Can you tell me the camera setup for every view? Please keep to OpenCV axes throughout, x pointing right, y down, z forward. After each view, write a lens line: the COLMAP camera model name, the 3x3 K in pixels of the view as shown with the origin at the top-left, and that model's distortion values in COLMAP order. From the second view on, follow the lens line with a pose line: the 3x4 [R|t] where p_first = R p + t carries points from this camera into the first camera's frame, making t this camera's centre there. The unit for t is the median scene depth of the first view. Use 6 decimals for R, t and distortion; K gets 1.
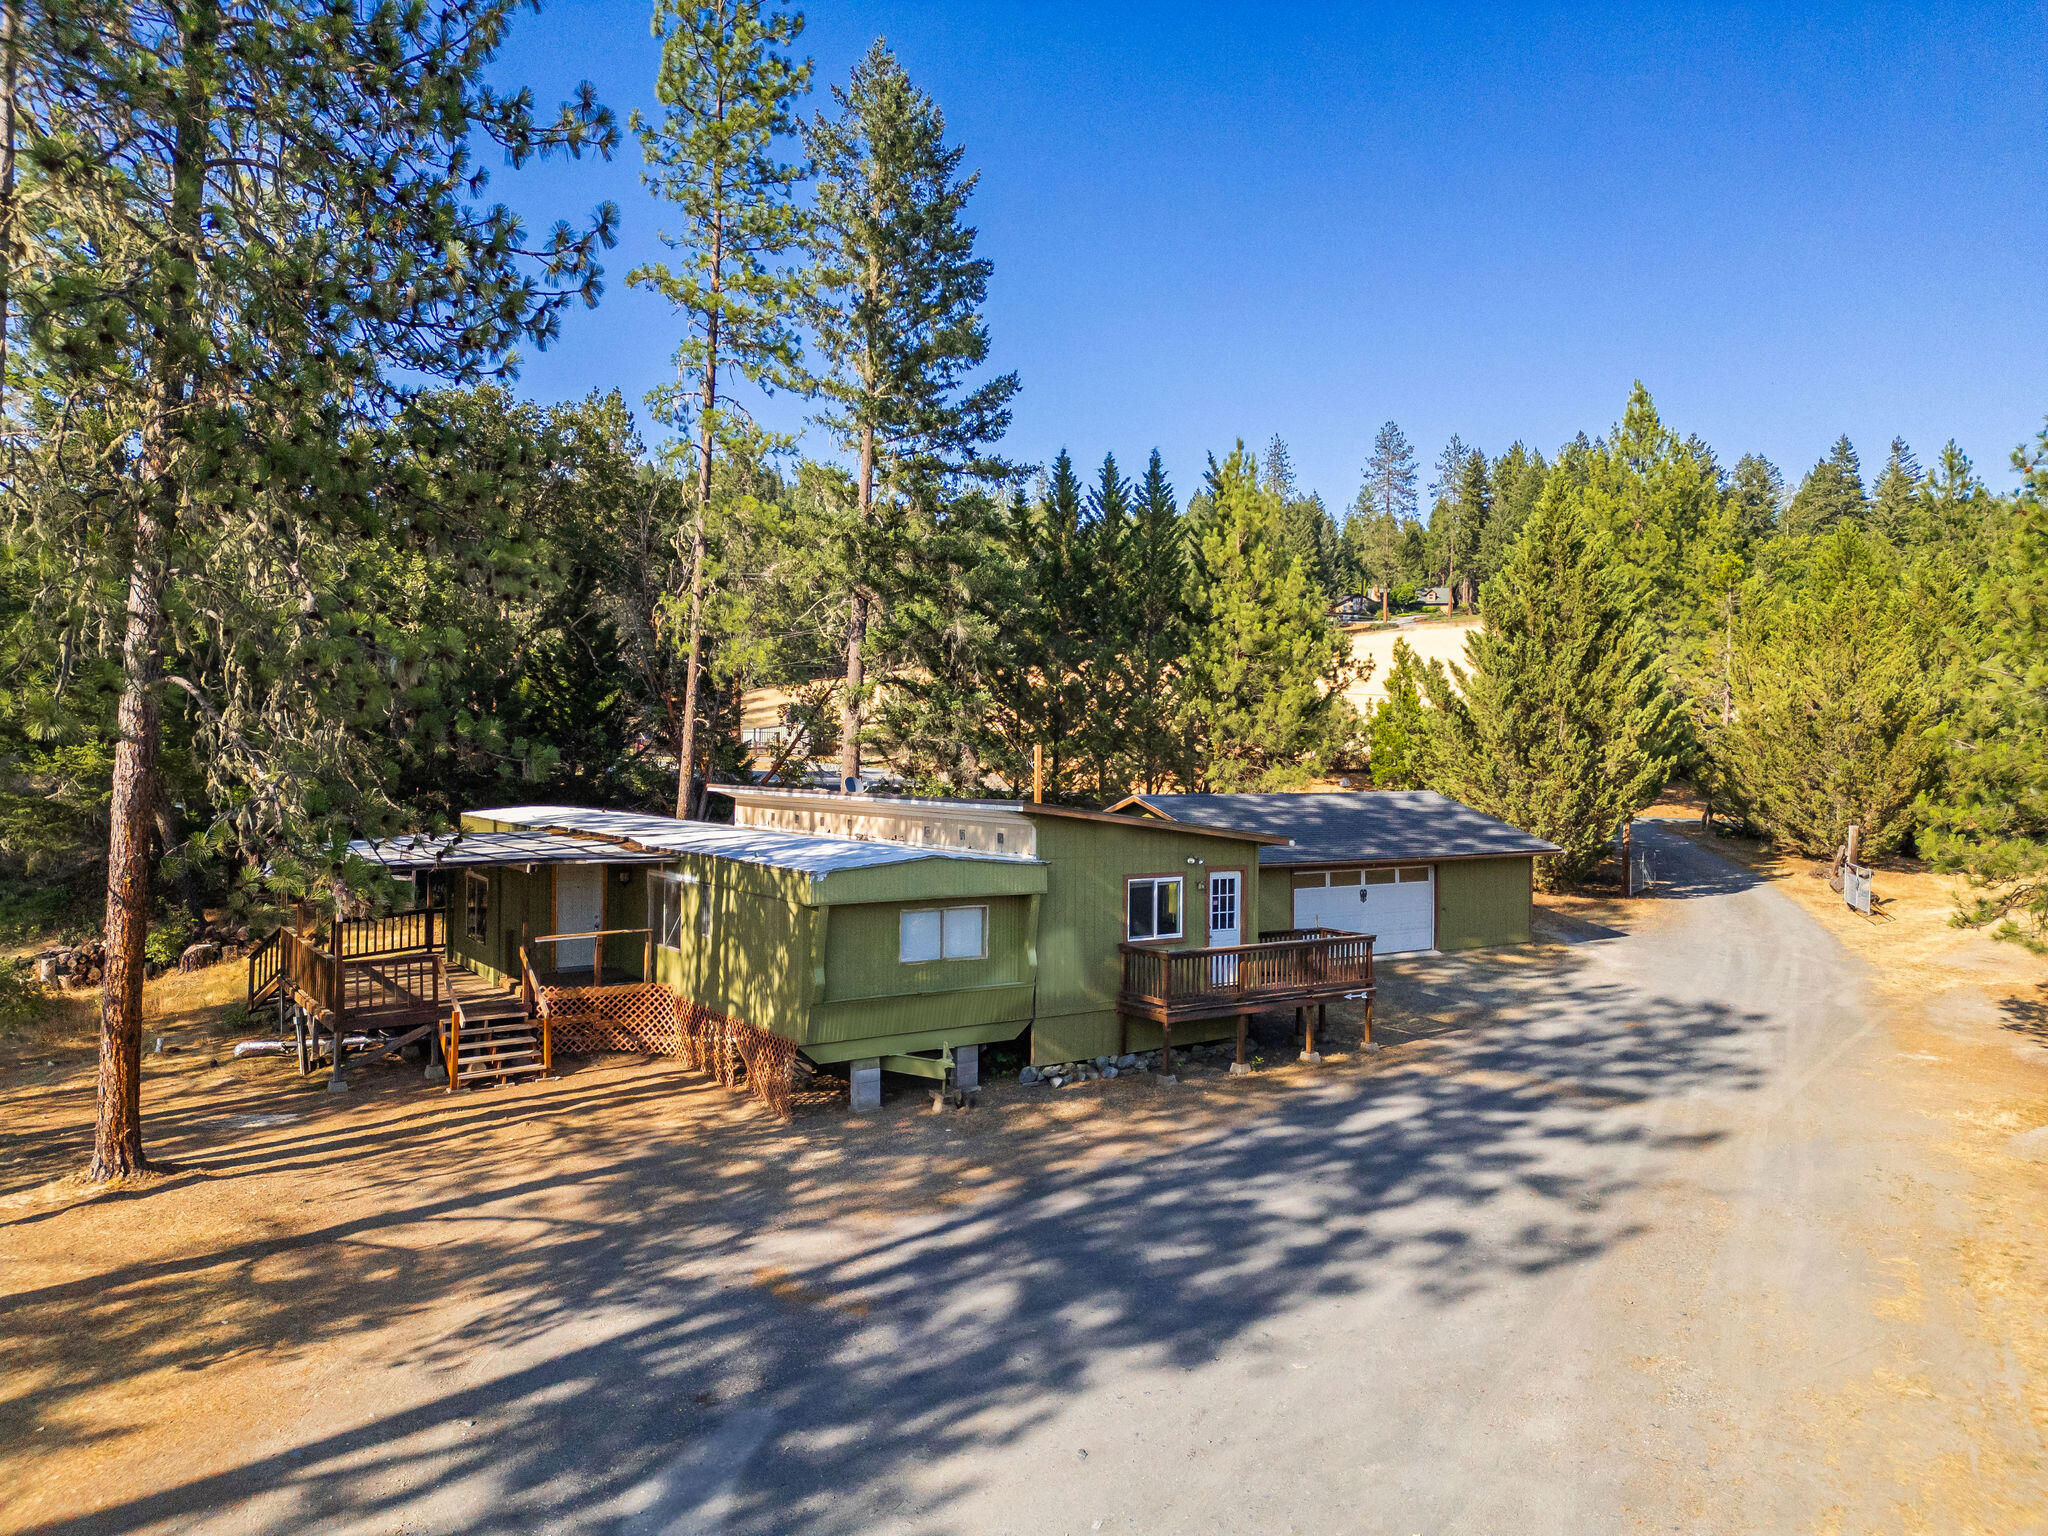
lens RADIAL K [[1454.5, 0, 1022.1], [0, 1454.5, 766.7], [0, 0, 1]] dist [-0.001025, 0.000860]
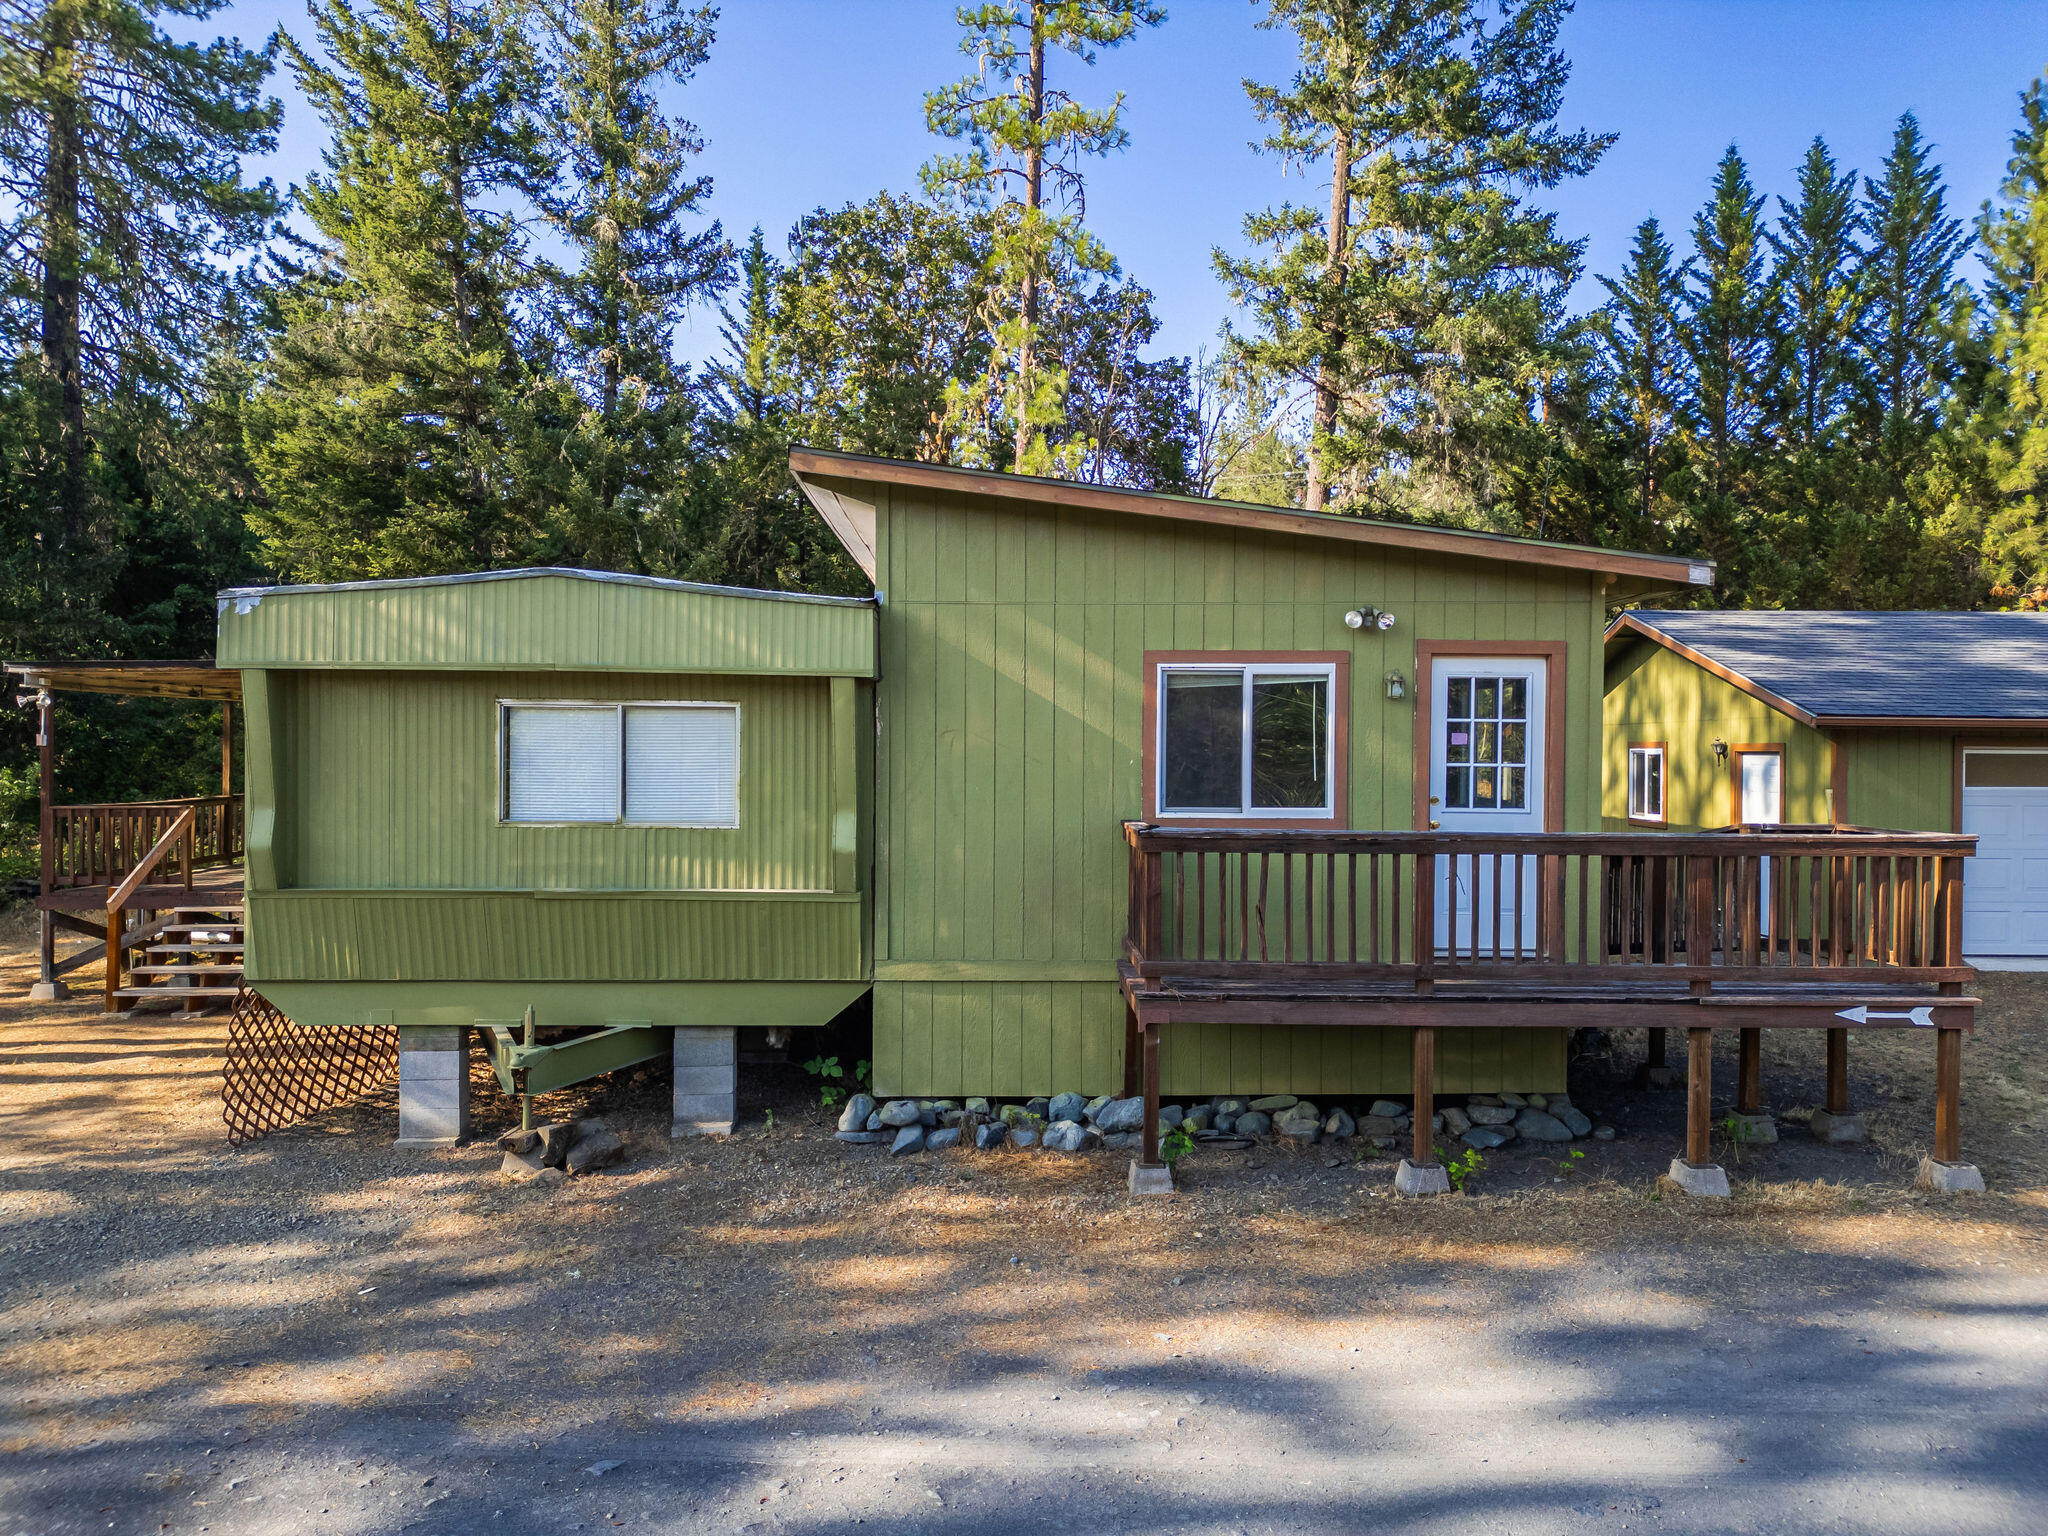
lens RADIAL K [[1454.5, 0, 1025.7], [0, 1454.5, 773.9], [0, 0, 1]] dist [-0.001025, 0.000860]
pose [[0.826004, 0.001712, -0.563661, 0.149777], [-0.004203, 0.999986, -0.003123, 0.061432], [0.563648, 0.004949, 0.826000, 0.363439]]
